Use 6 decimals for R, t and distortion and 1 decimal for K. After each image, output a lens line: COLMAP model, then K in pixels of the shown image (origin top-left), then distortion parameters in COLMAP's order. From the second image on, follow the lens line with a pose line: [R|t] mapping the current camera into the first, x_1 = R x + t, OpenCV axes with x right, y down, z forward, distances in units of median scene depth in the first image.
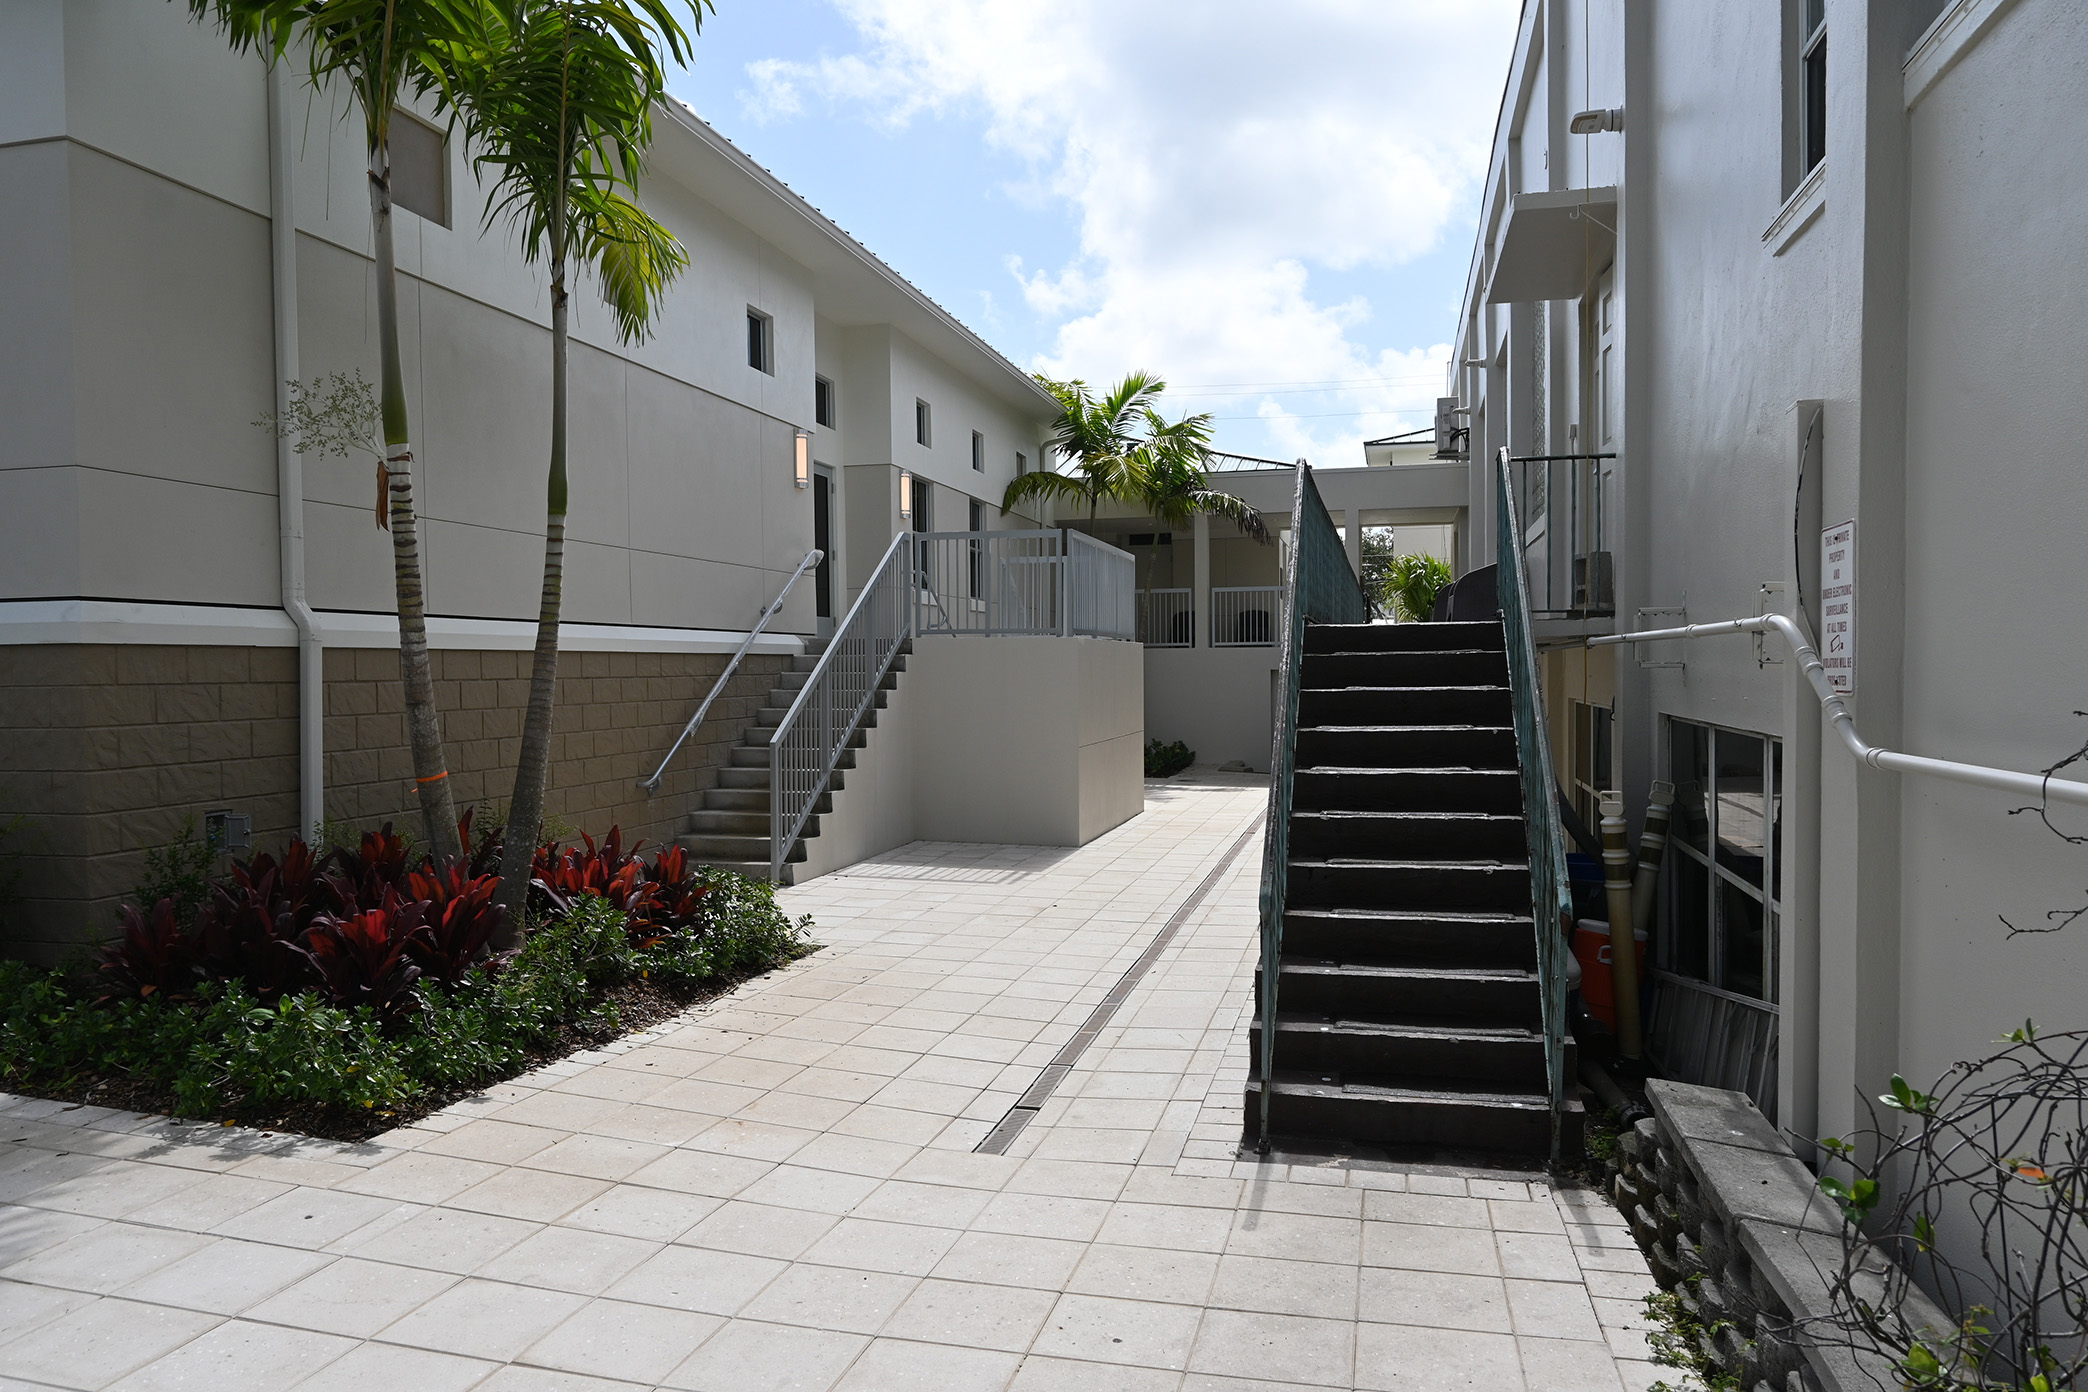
lens RADIAL K [[1409.6, 0, 1044.5], [0, 1409.6, 698.7], [0, 0, 1]] dist [-0.013280, 0.005985]
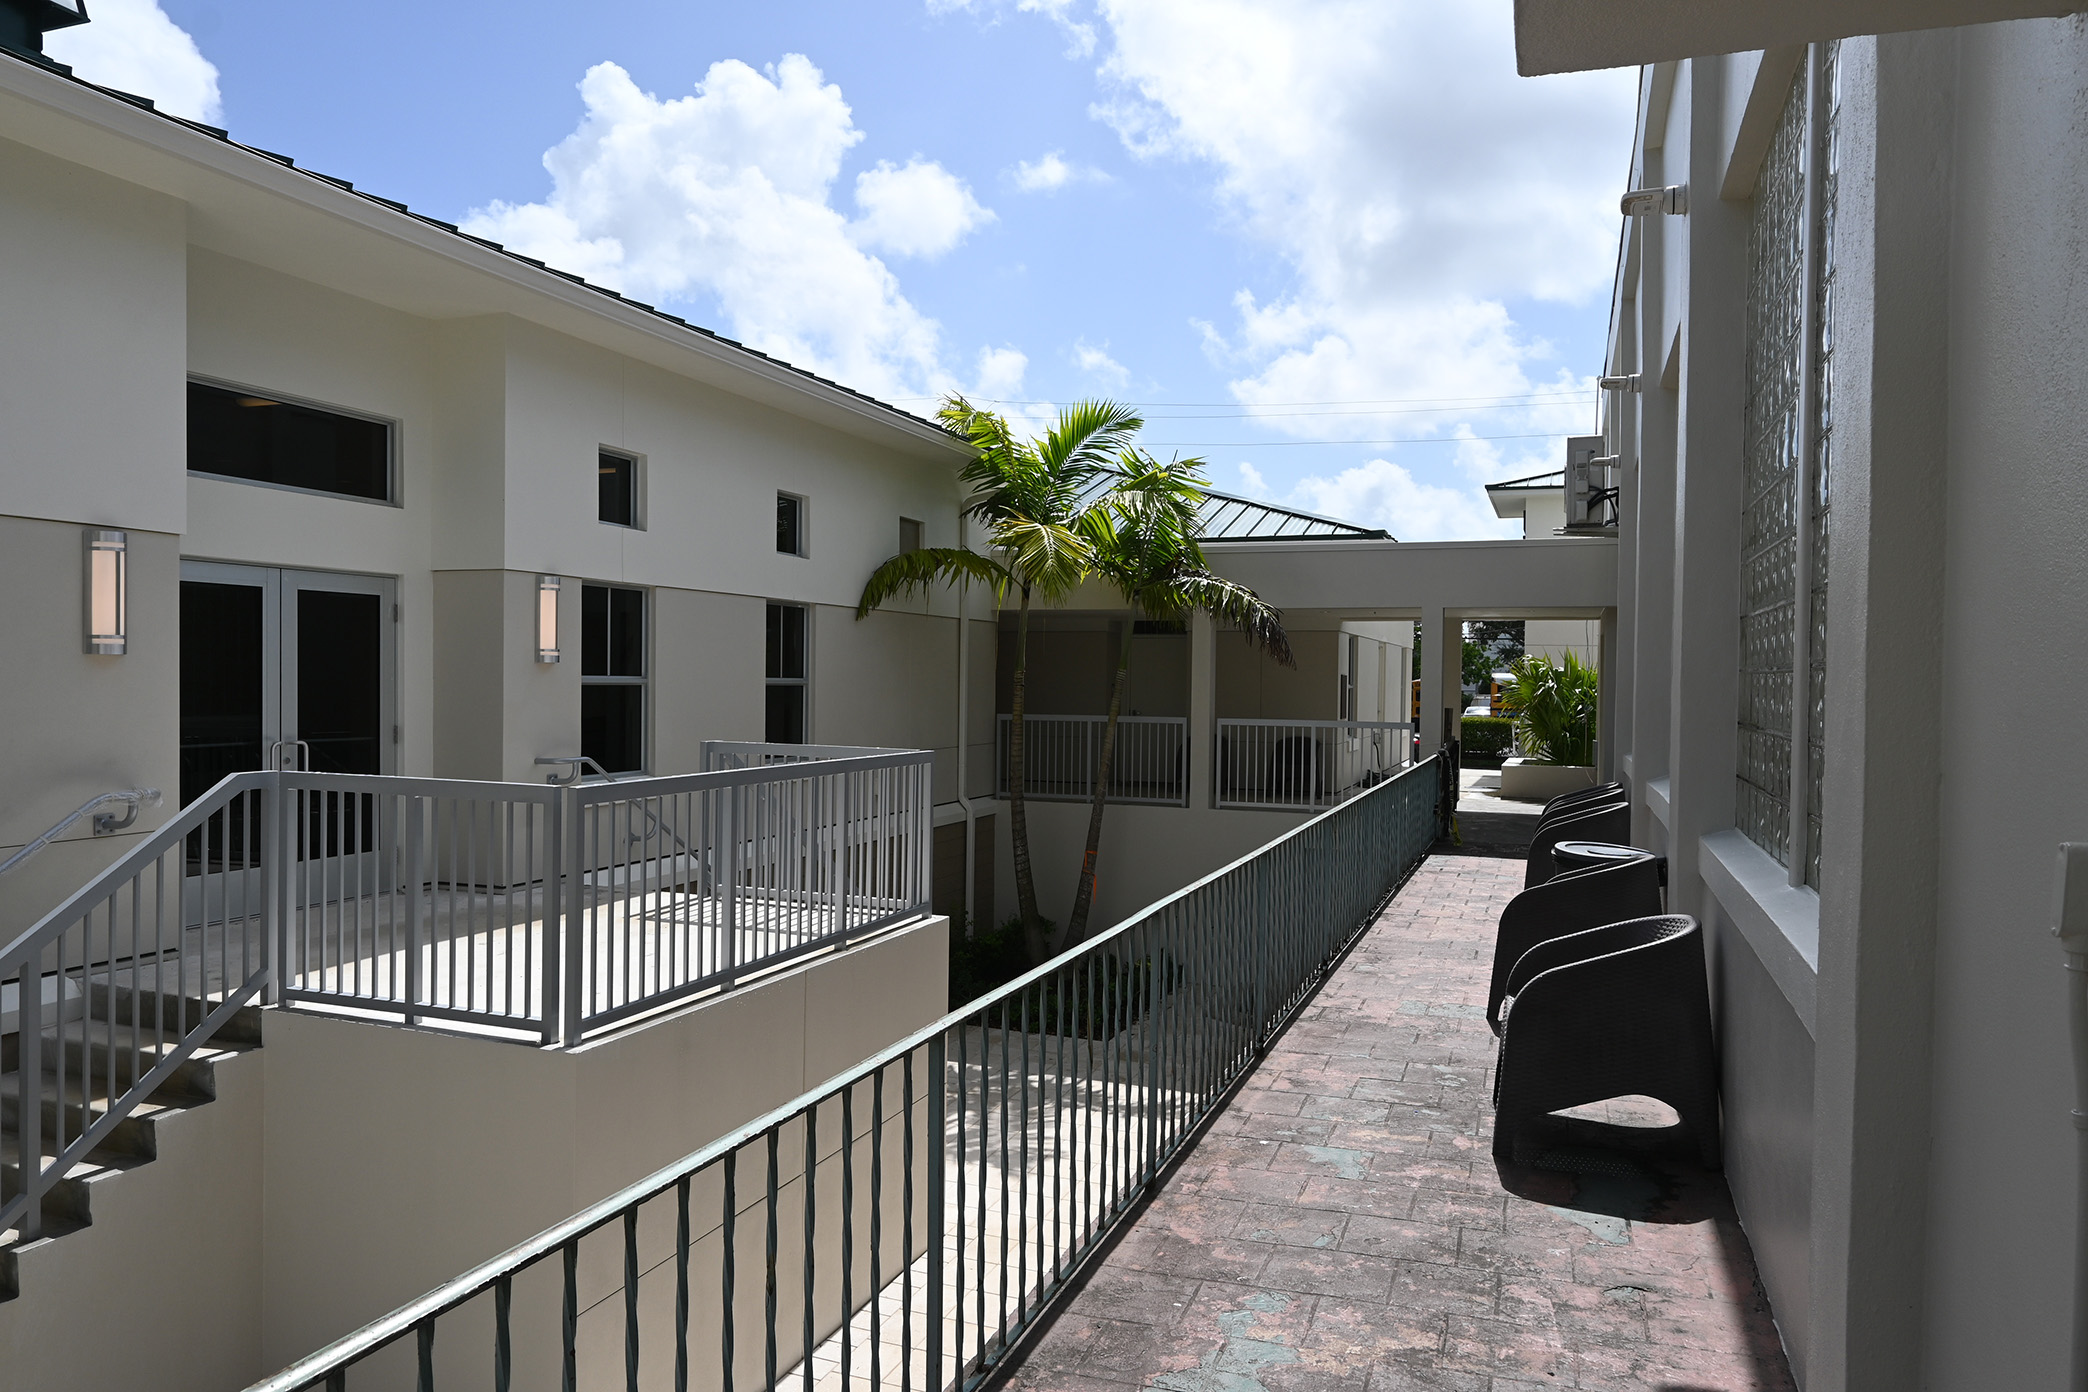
lens RADIAL K [[1409.6, 0, 1027.0], [0, 1409.6, 703.0], [0, 0, 1]] dist [-0.013280, 0.005985]
pose [[0.992268, 0.022585, -0.122041, 0.117944], [-0.023375, 0.999714, -0.005042, -0.085763], [0.121892, 0.007856, 0.992512, 0.353155]]
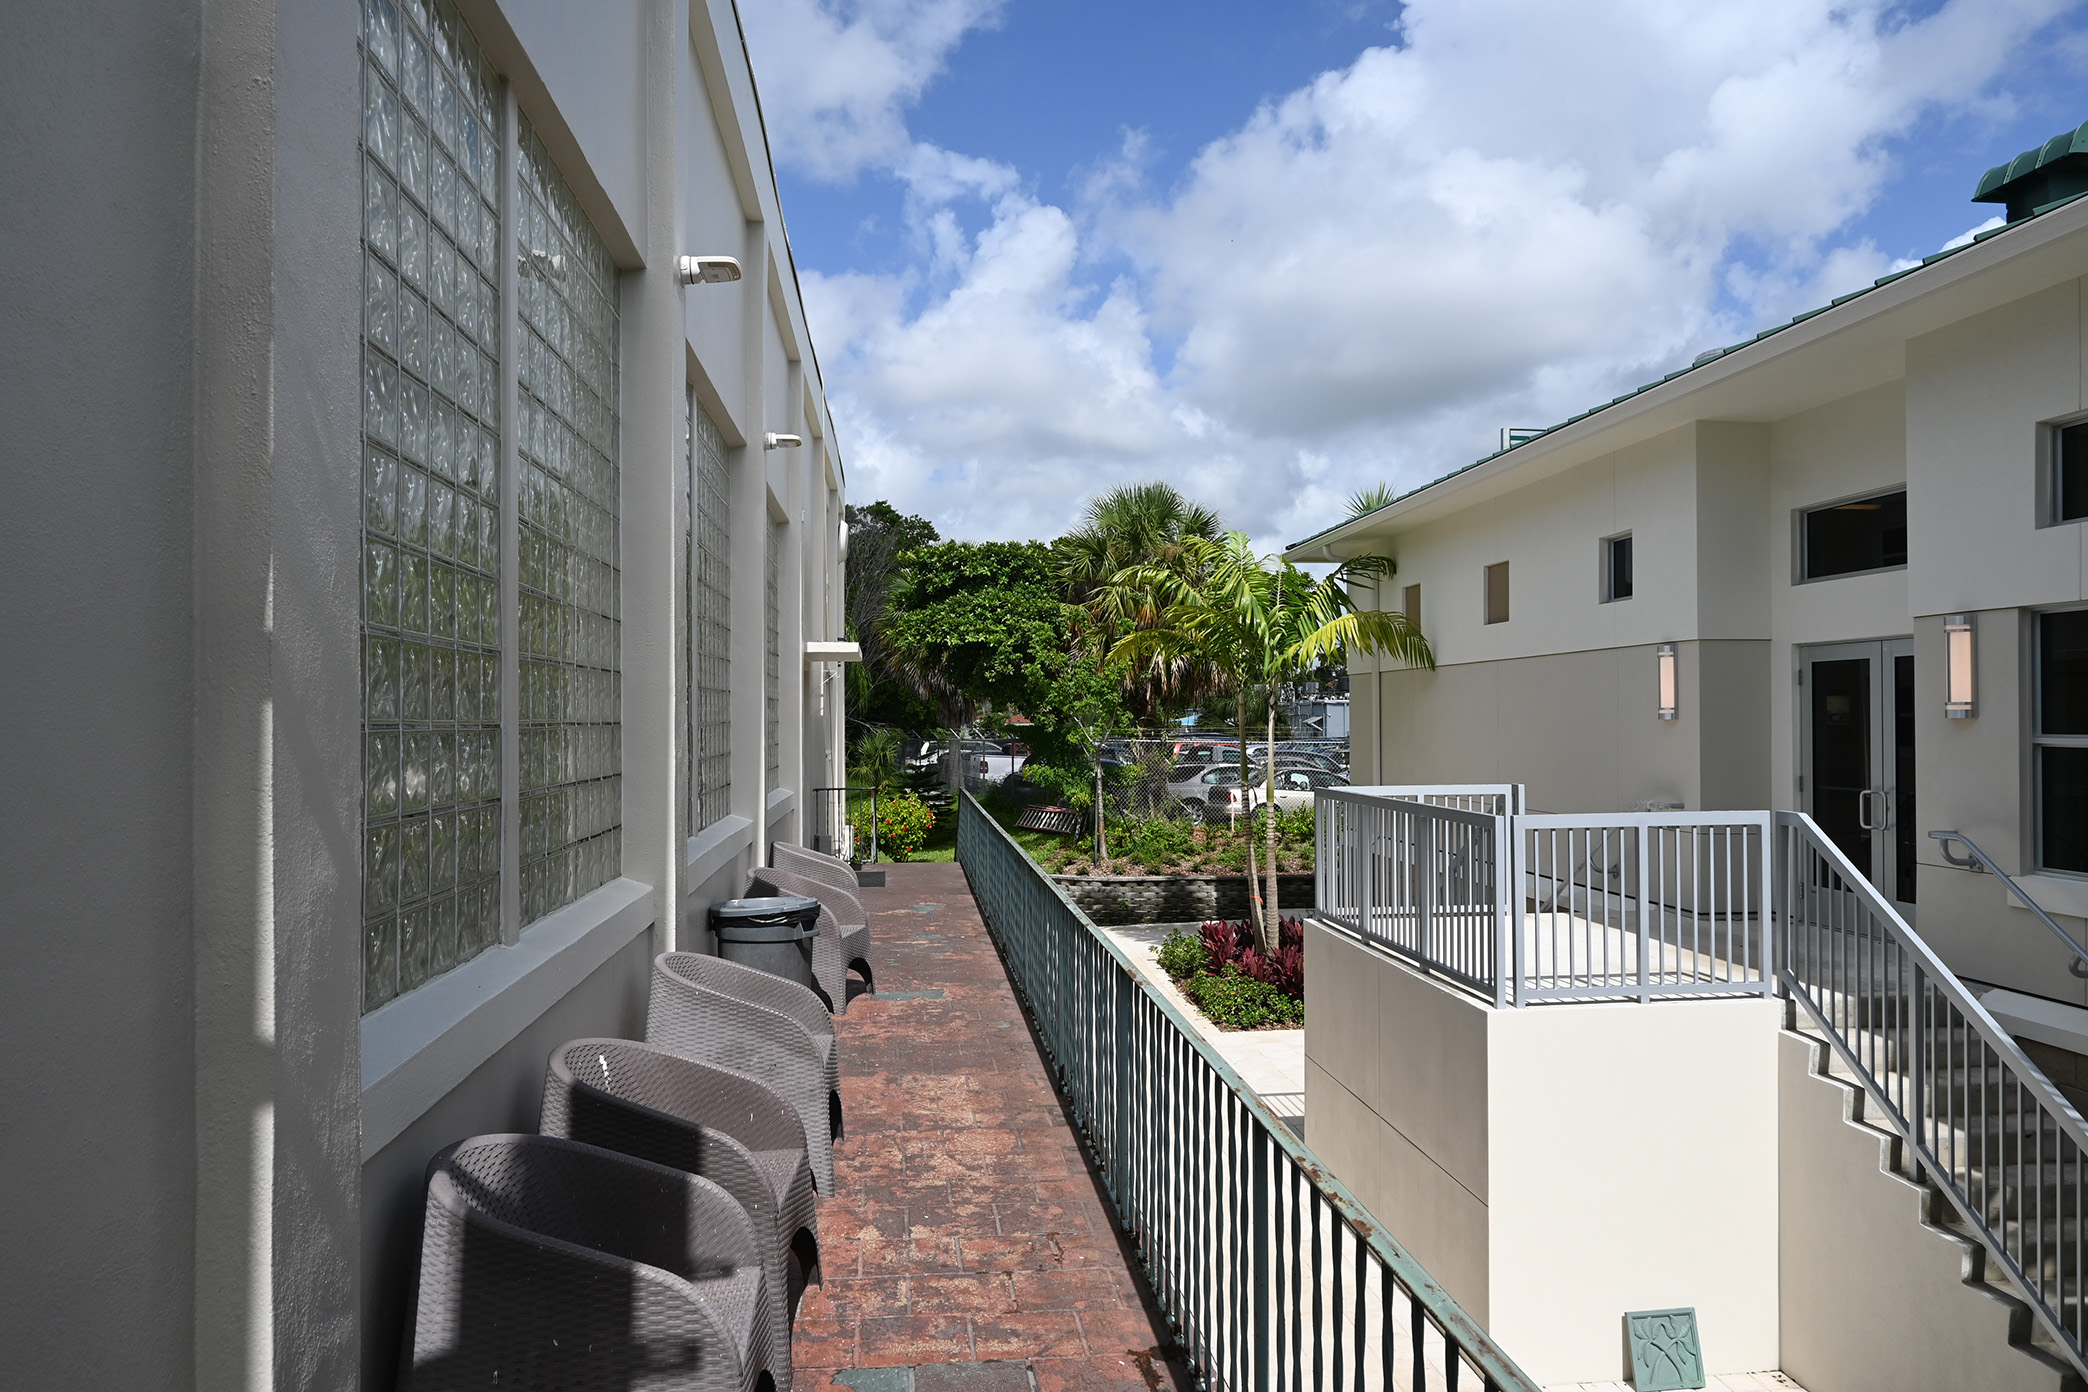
lens RADIAL K [[1409.6, 0, 1047.1], [0, 1409.6, 695.4], [0, 0, 1]] dist [-0.013280, 0.005985]
pose [[-0.940718, 0.007639, -0.339103, 0.256686], [0.005167, 0.999953, 0.008192, -0.106076], [0.339149, 0.005954, -0.940714, 0.997384]]
